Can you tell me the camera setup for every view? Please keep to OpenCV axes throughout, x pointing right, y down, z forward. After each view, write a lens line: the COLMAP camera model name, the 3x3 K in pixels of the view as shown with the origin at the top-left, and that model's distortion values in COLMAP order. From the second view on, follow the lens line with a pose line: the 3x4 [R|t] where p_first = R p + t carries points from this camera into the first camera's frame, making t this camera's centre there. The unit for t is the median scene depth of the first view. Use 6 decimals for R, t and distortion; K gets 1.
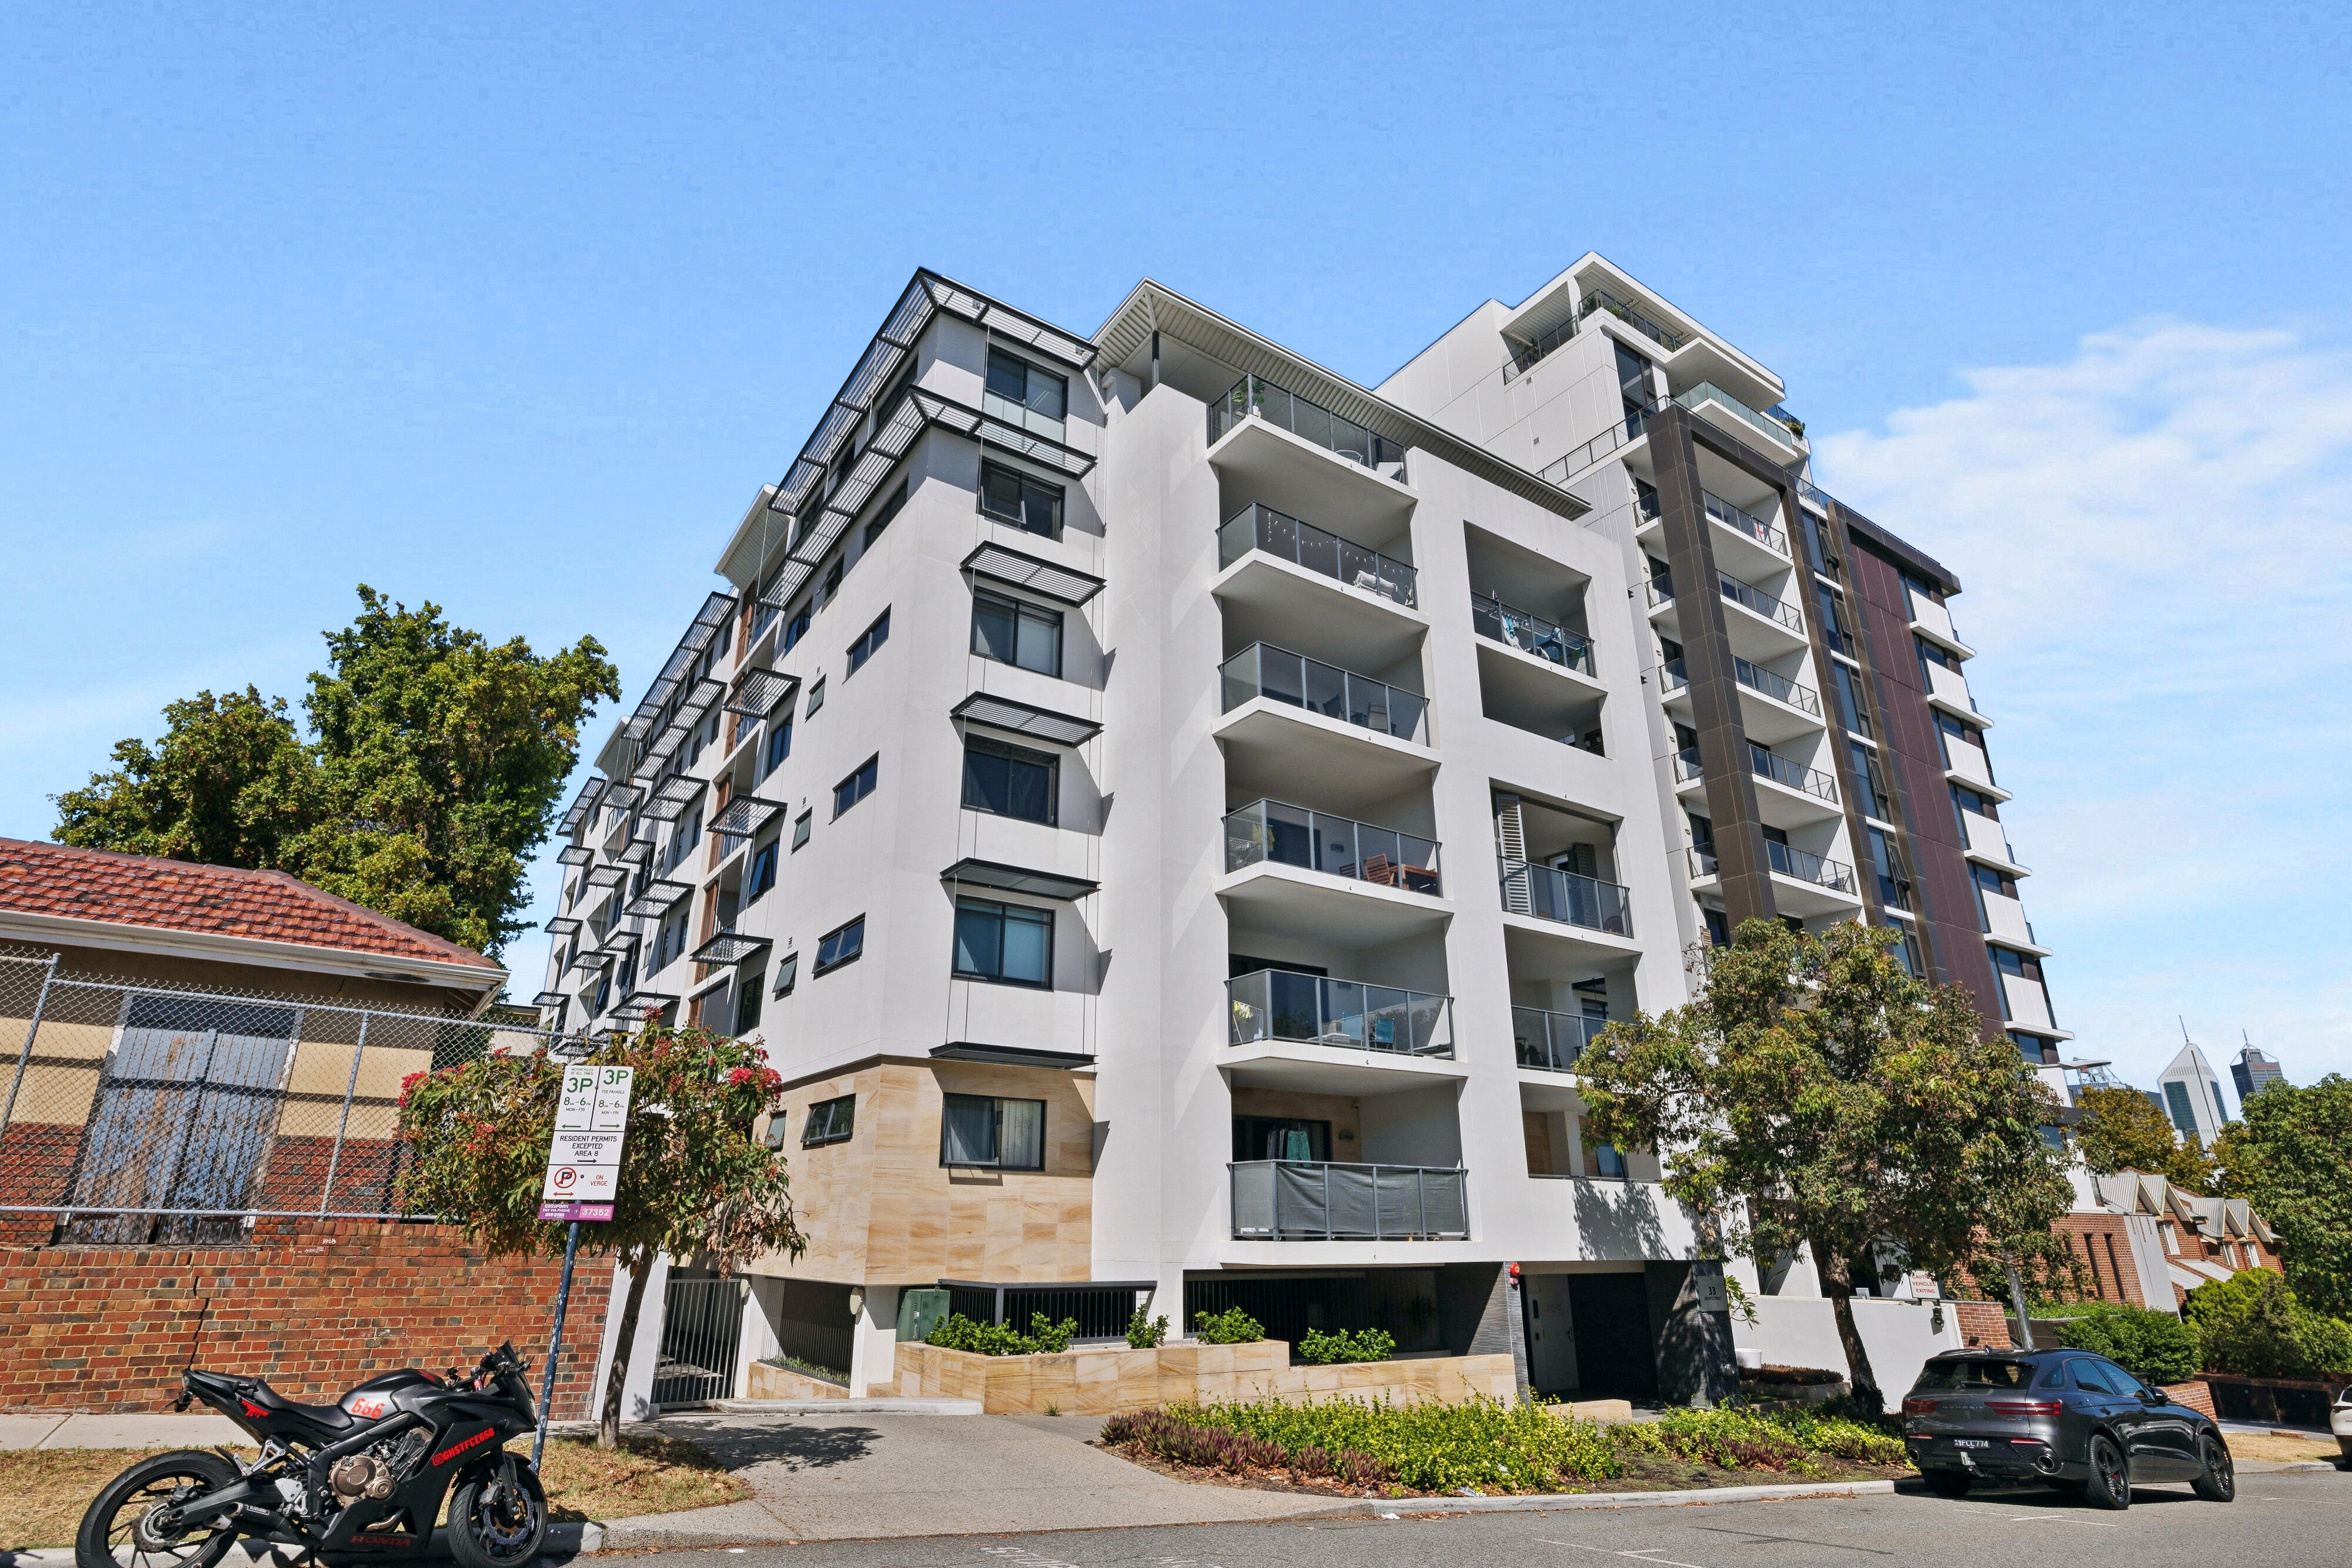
lens RADIAL K [[1189.1, 0, 1176.0], [0, 1189.1, 784.0], [0, 0, 1]] dist [-0.004394, -0.000158]
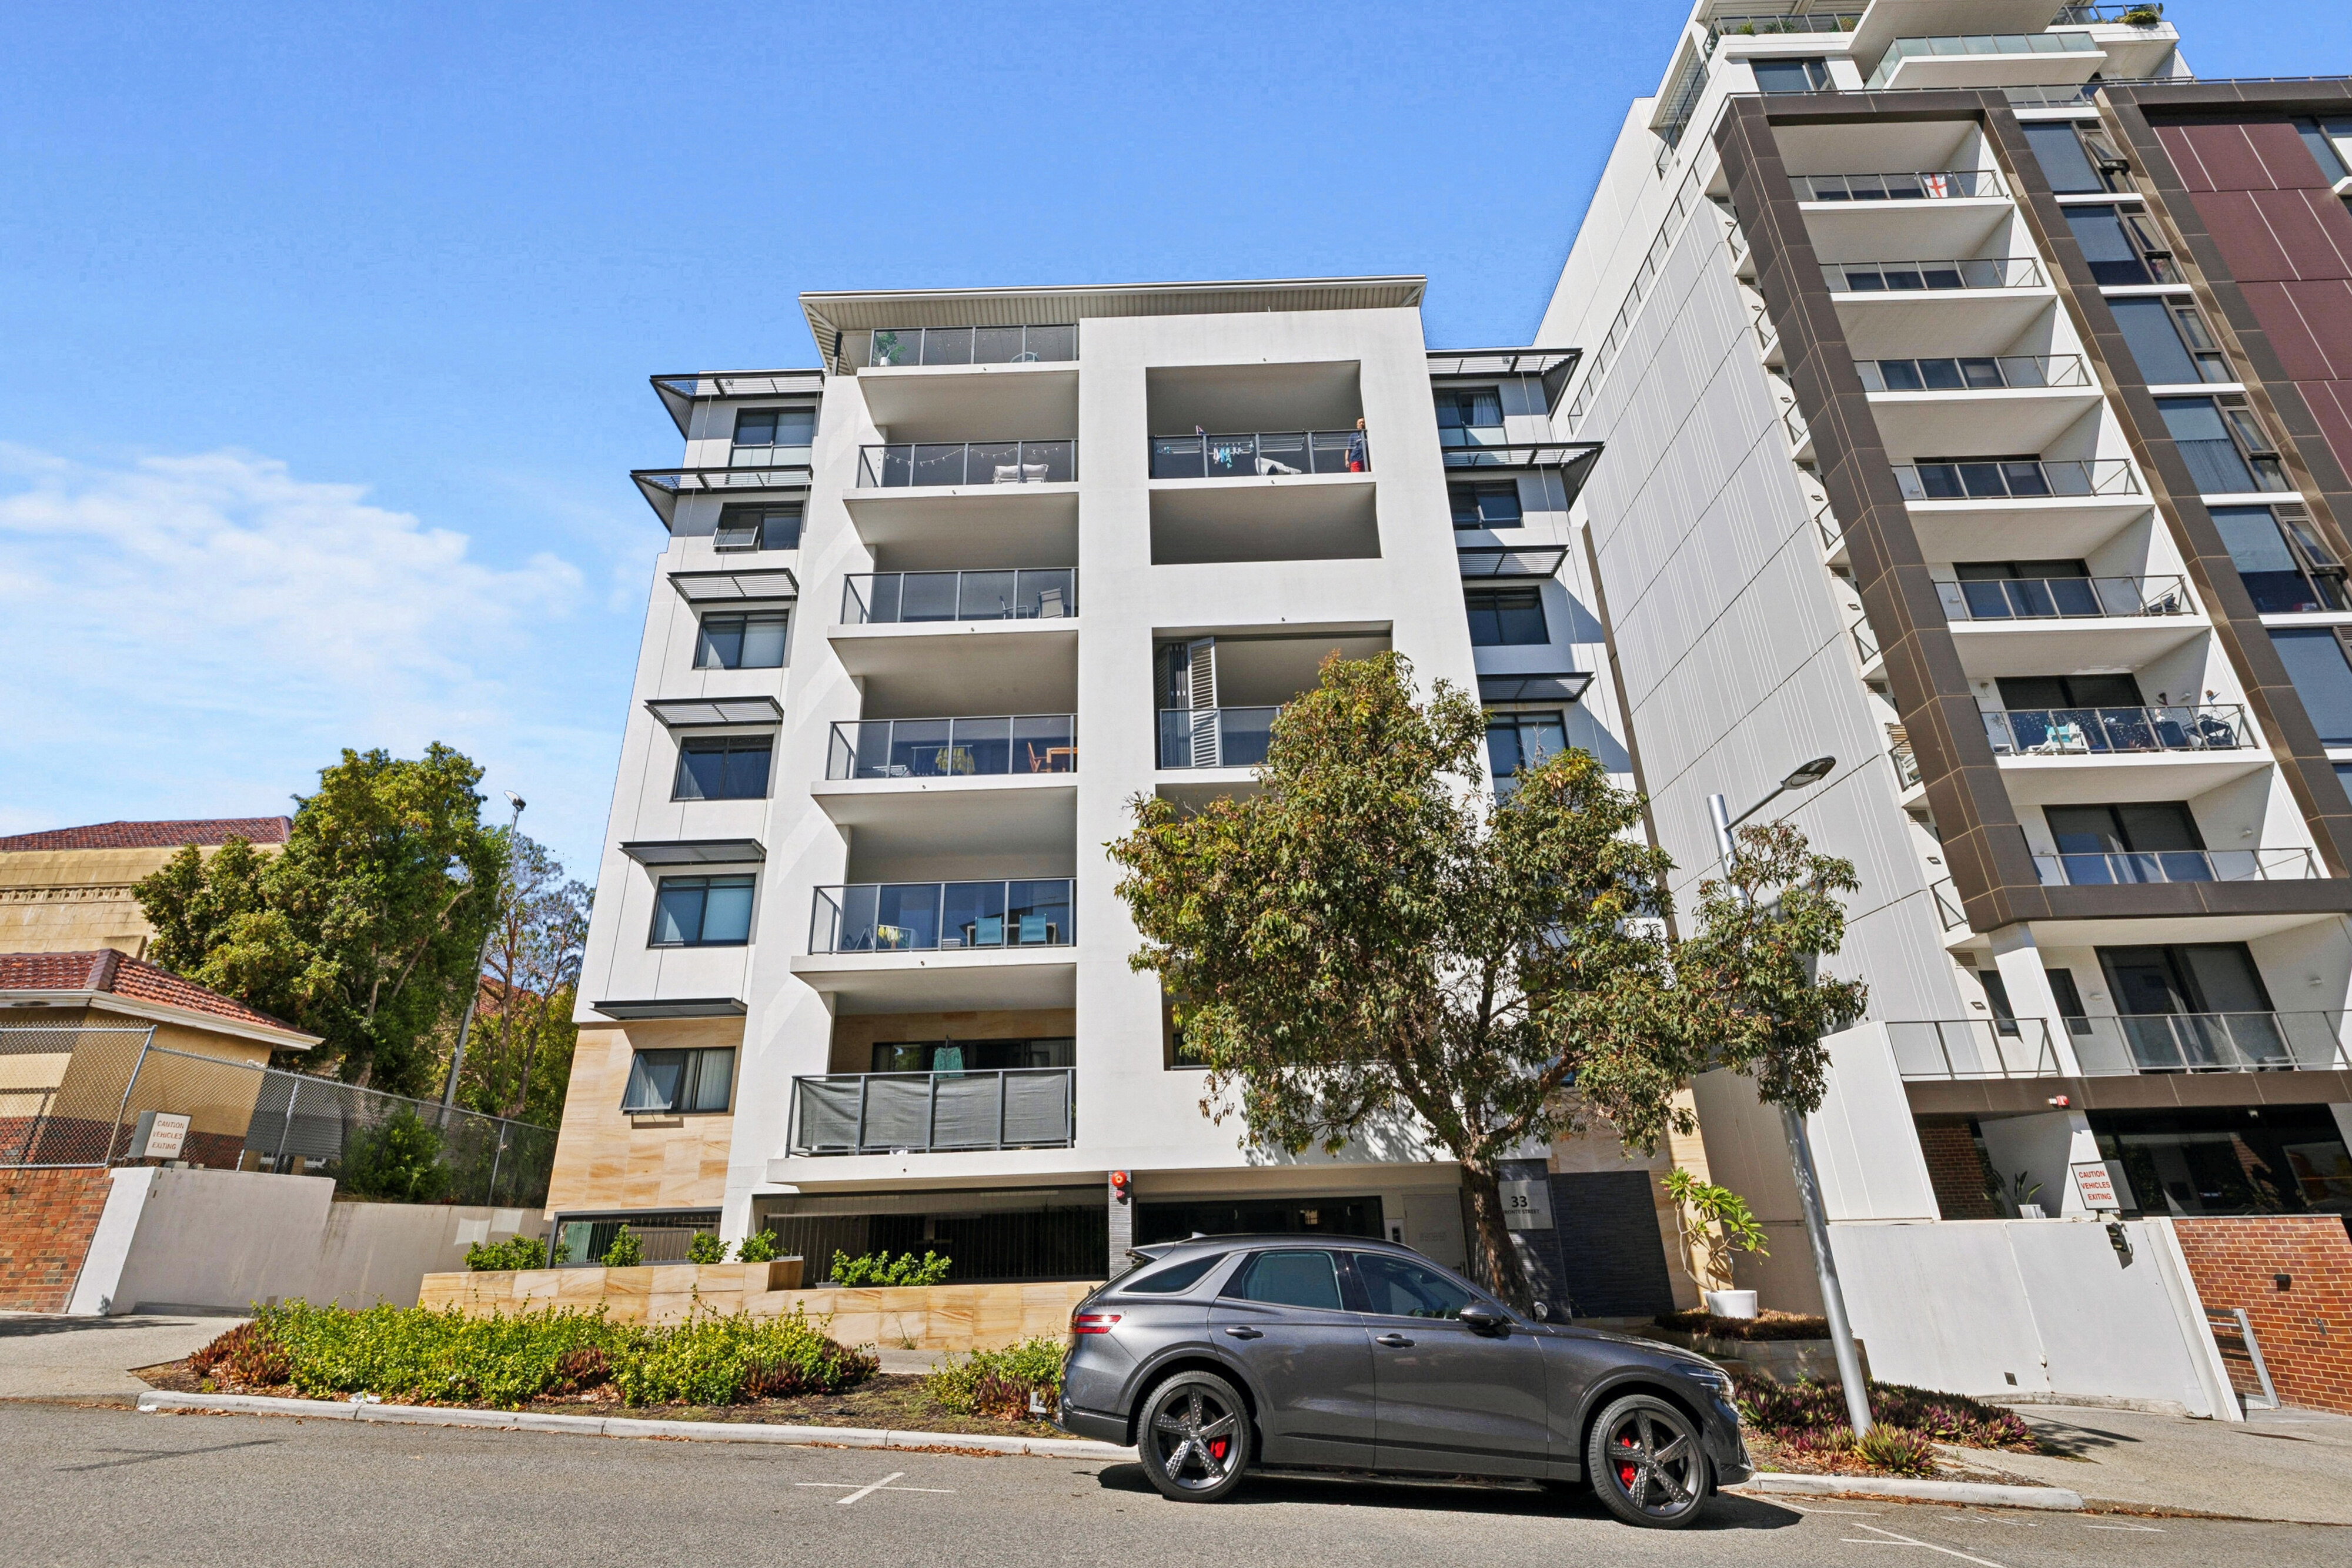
lens RADIAL K [[1072.6, 0, 1173.0], [0, 1072.6, 769.6], [0, 0, 1]] dist [0.001470, -0.000231]
pose [[0.822490, -0.251957, -0.509930, 0.737257], [0.231704, 0.967193, -0.104165, 0.205588], [0.519446, -0.032478, 0.853886, 0.363548]]
